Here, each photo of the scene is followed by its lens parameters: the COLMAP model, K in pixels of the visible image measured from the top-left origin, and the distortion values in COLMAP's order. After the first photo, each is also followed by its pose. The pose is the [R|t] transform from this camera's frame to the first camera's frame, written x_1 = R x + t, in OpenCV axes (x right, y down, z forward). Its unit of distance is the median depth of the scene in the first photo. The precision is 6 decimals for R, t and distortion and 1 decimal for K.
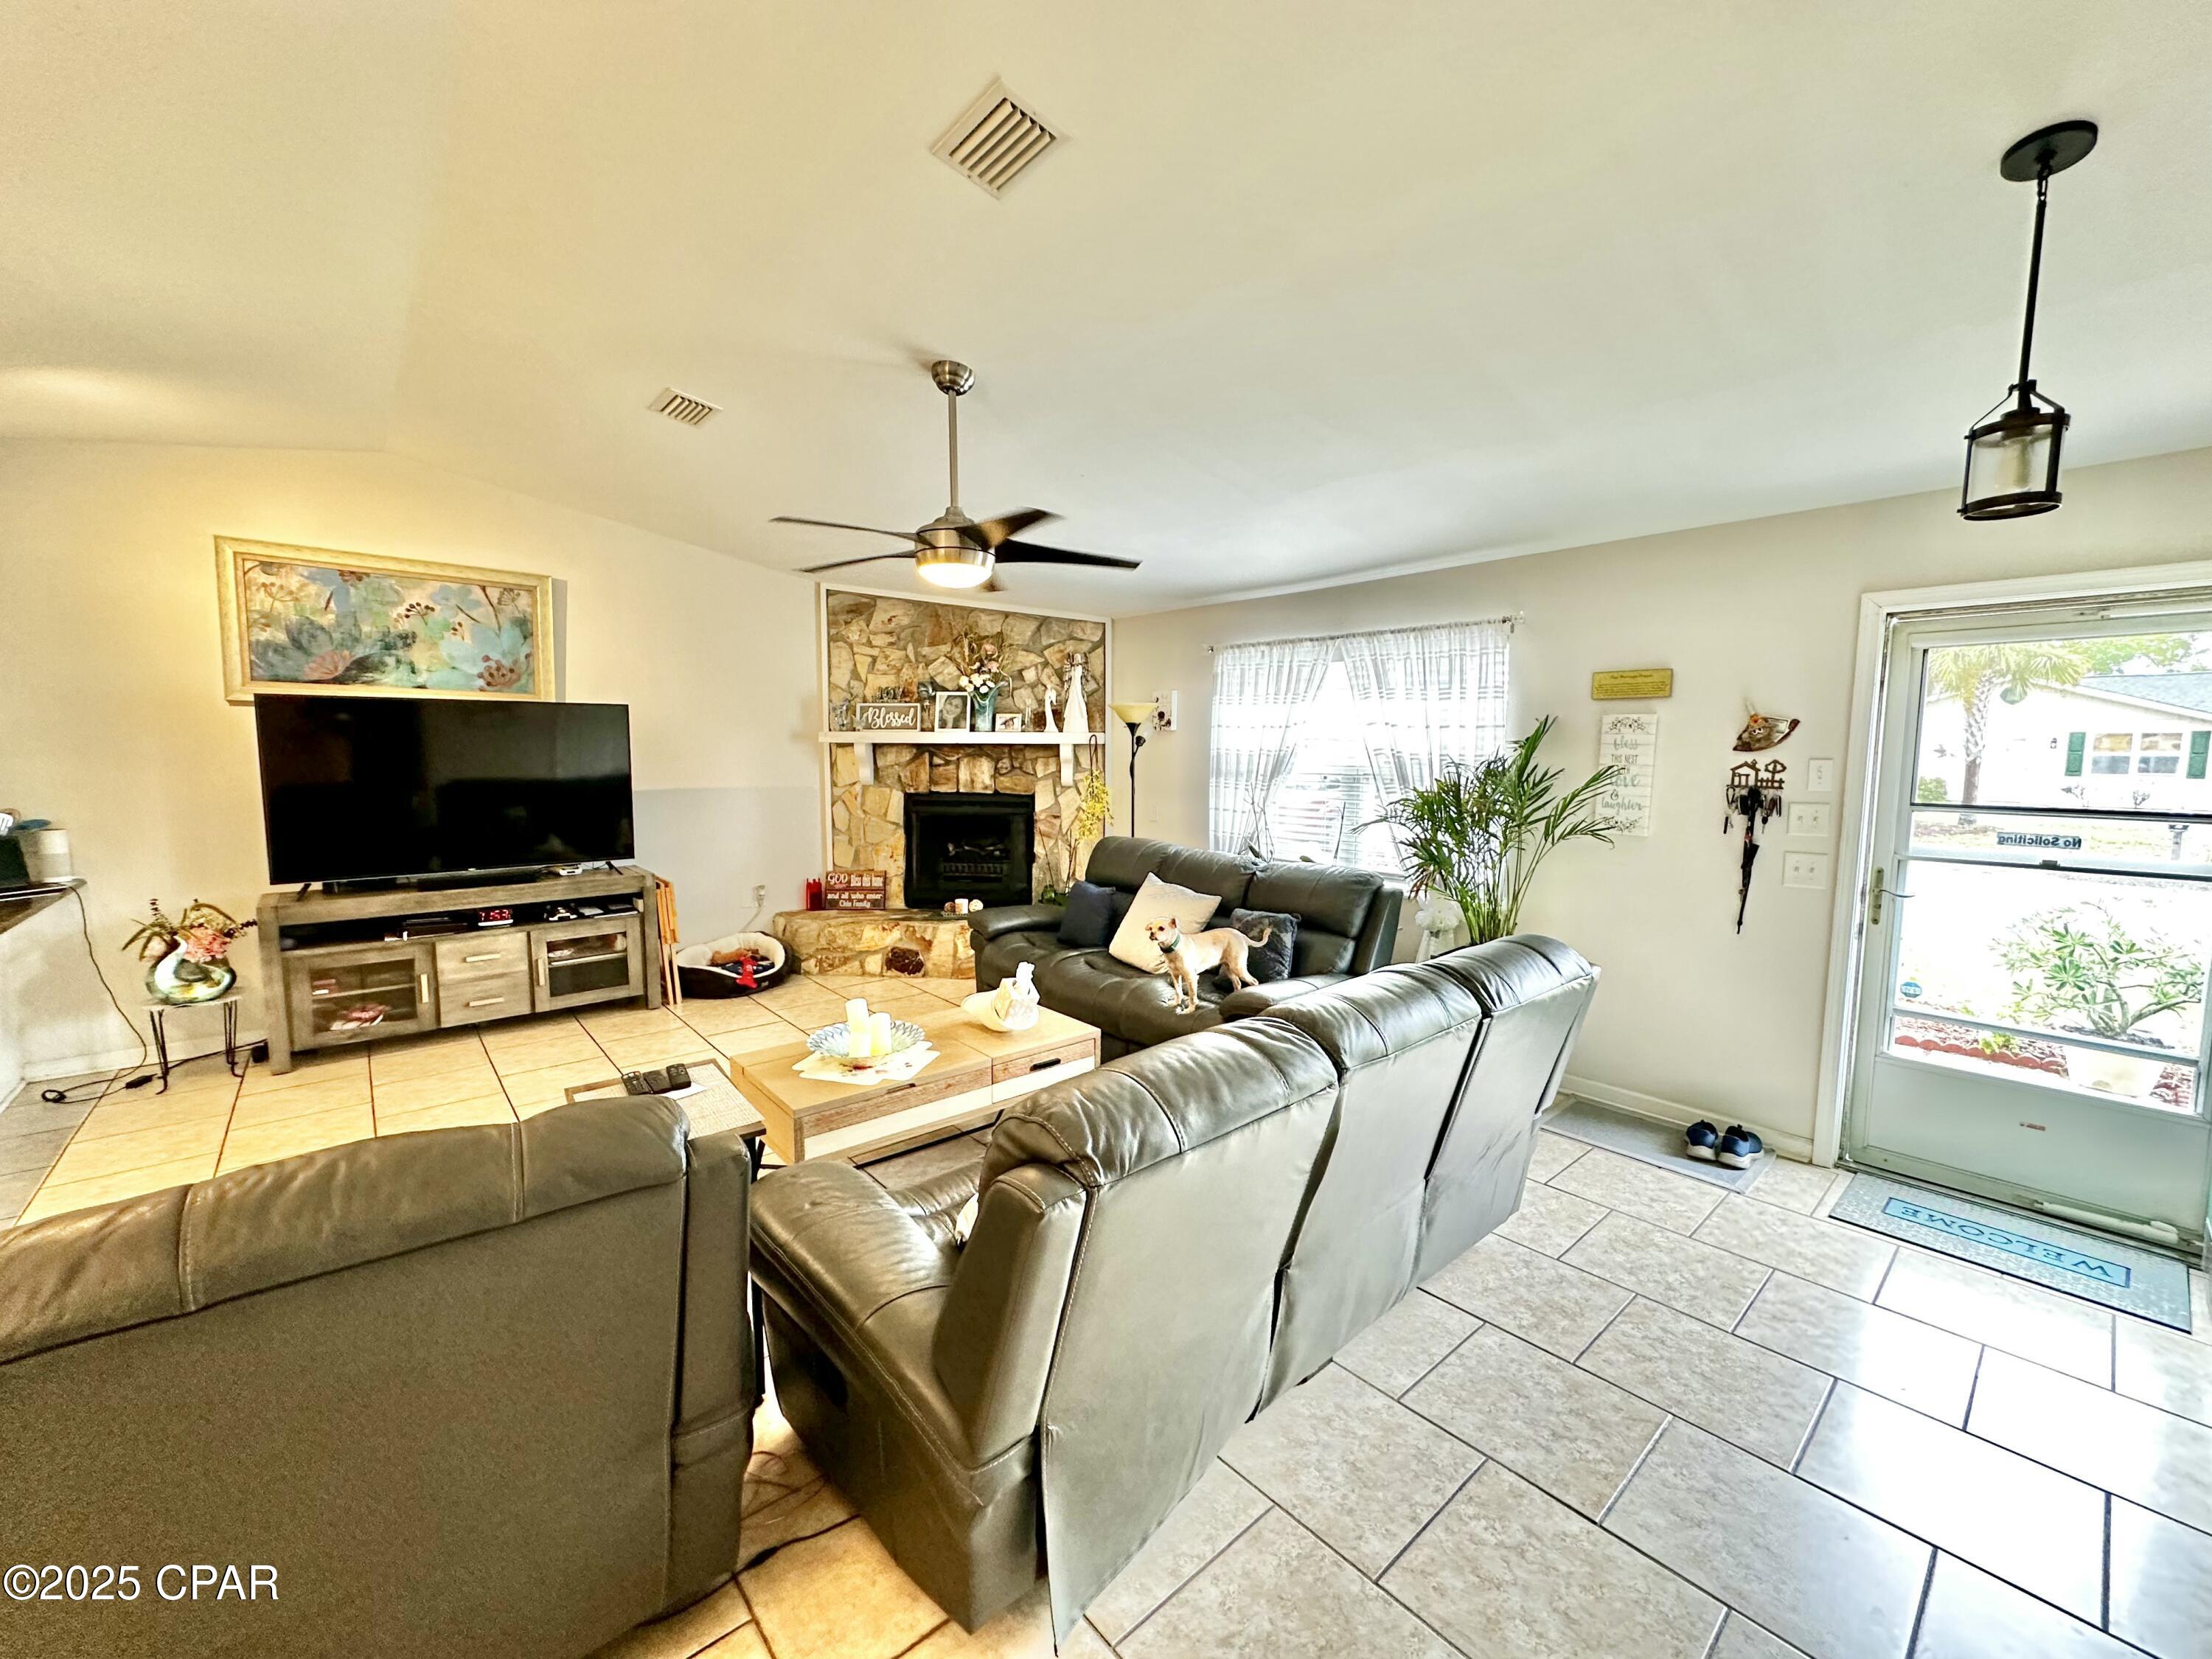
lens RADIAL K [[885.8, 0, 1112.7], [0, 885.8, 825.5], [0, 0, 1]] dist [-0.001895, 0.000520]
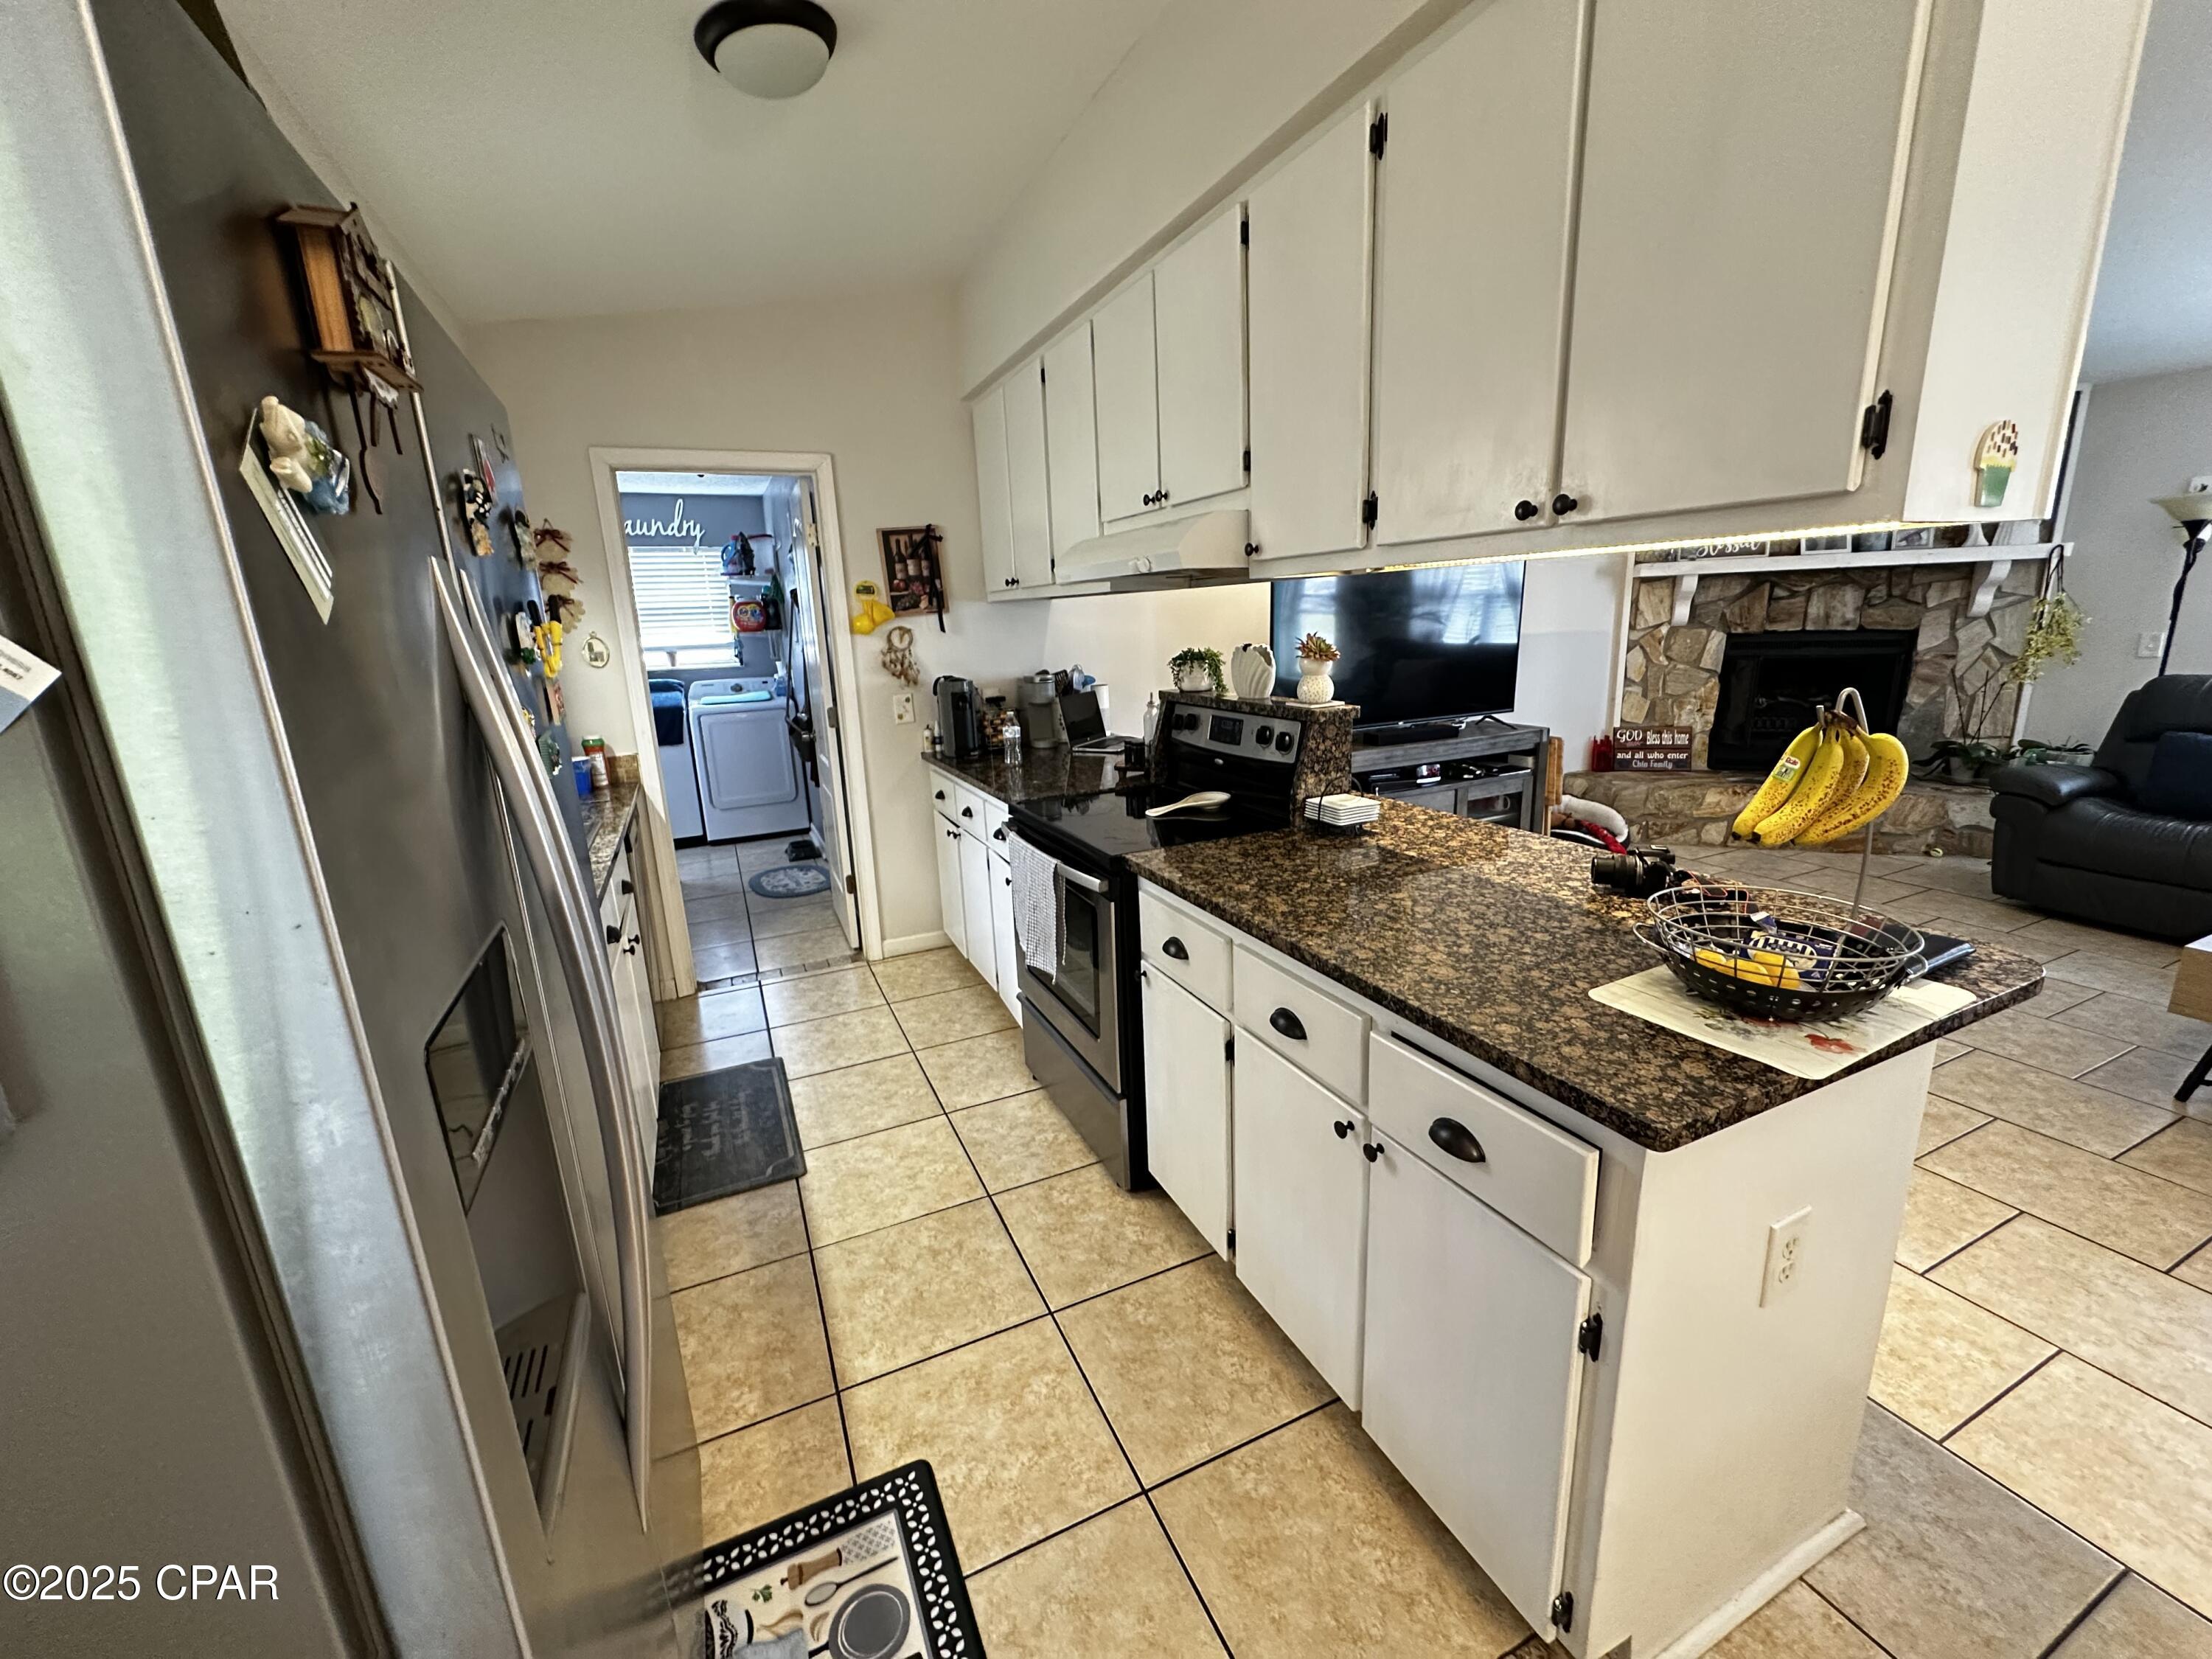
lens RADIAL K [[885.8, 0, 1105.3], [0, 885.8, 828.6], [0, 0, 1]] dist [-0.001895, 0.000520]
pose [[0.958352, 0.023718, -0.284602, -0.572780], [0.019277, 0.988900, 0.147325, 0.011512], [0.284937, -0.146675, 0.947258, -0.000193]]
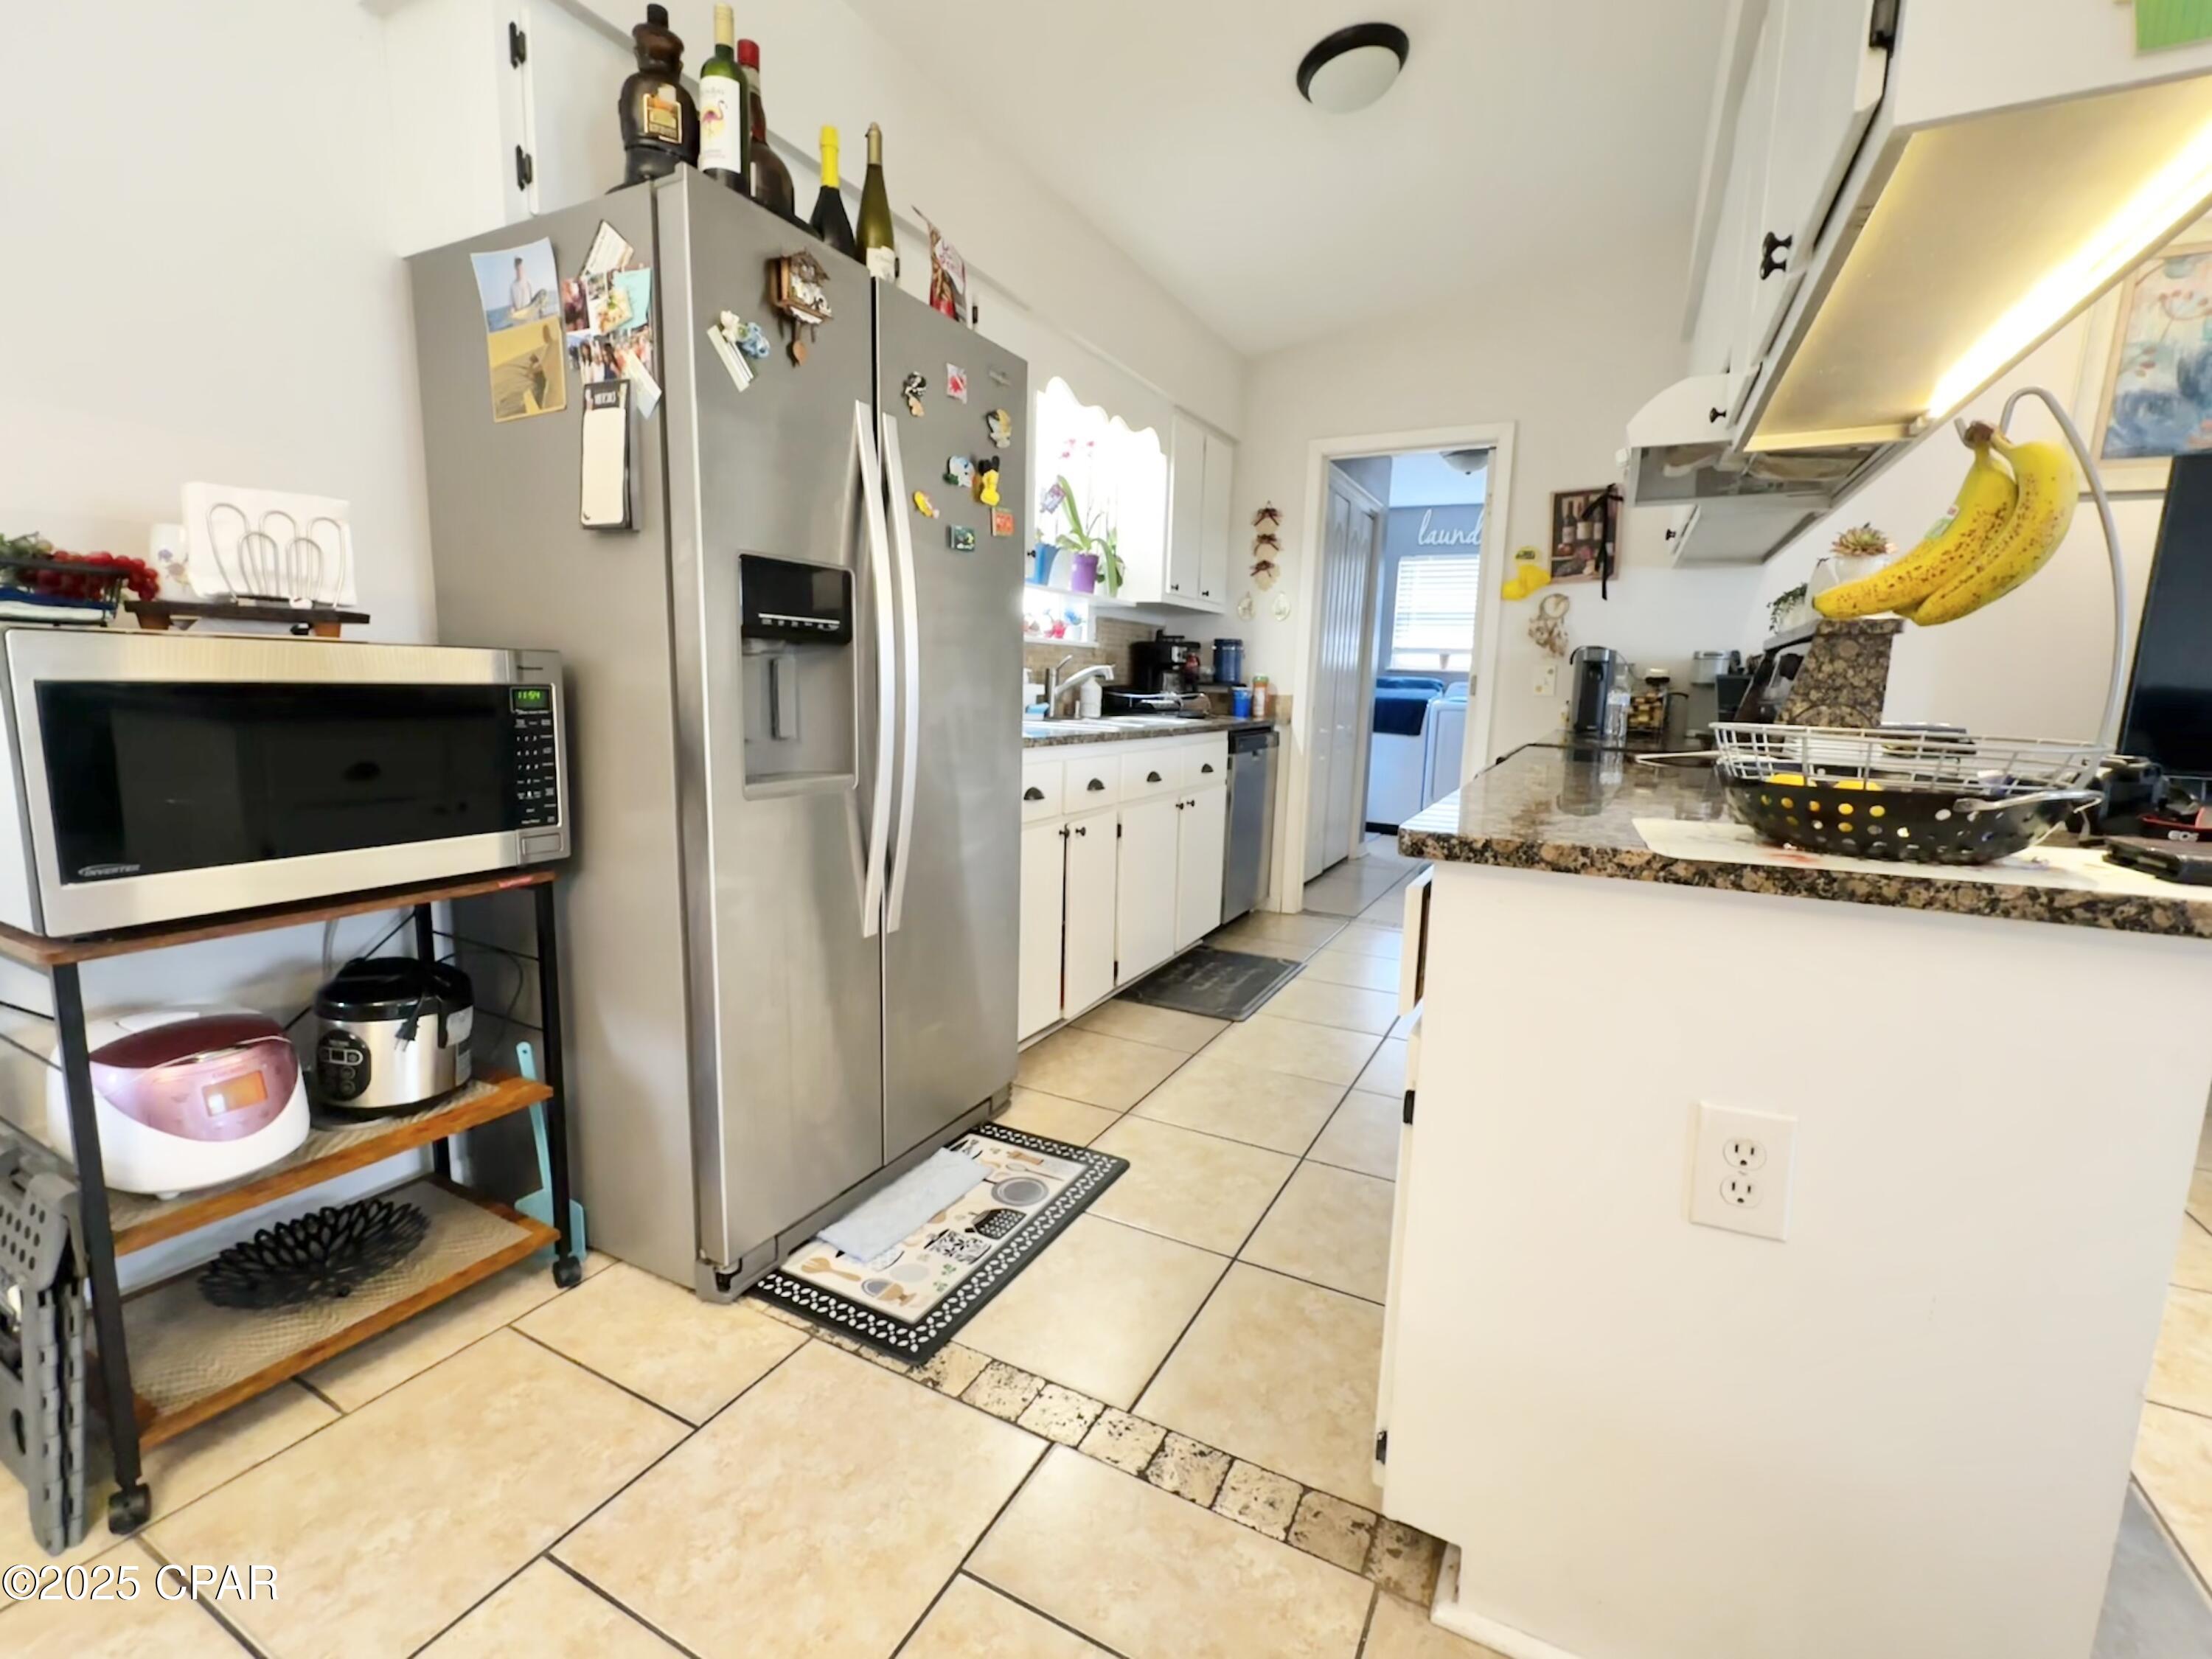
lens RADIAL K [[970.4, 0, 1110.2], [0, 970.4, 840.1], [0, 0, 1]] dist [-0.001453, -0.000642]
pose [[0.370279, 0.155085, -0.915883, -0.390938], [-0.110316, 0.986329, 0.122414, 0.073549], [0.922347, 0.055709, 0.382325, 0.055080]]
